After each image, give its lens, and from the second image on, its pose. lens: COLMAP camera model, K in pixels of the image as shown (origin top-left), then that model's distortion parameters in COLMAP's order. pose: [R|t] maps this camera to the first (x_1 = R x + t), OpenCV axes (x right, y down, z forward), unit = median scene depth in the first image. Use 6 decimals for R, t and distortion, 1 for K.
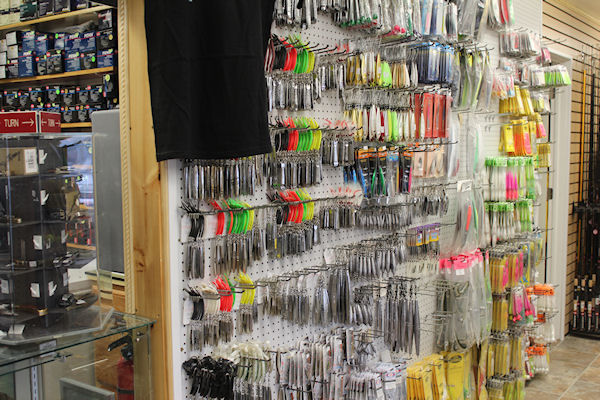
lens RADIAL K [[688.8, 0, 300.0], [0, 688.8, 200.0], [0, 0, 1]] dist [-0.138081, 0.225740]
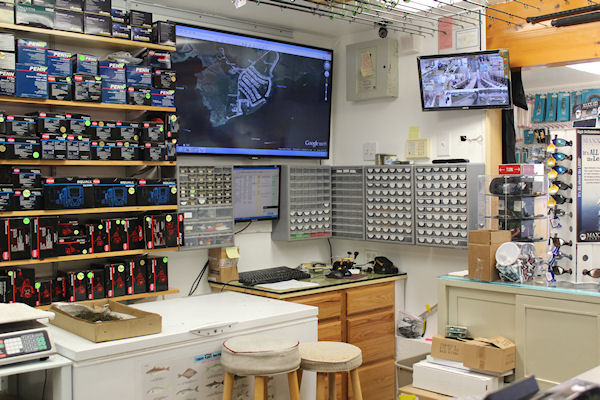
lens RADIAL K [[688.8, 0, 300.0], [0, 688.8, 200.0], [0, 0, 1]] dist [-0.138081, 0.225740]
pose [[0.189178, -0.022348, 0.981688, -1.160809], [0.089525, 0.995970, 0.005421, -0.044375], [-0.977853, 0.086860, 0.190416, 0.589264]]
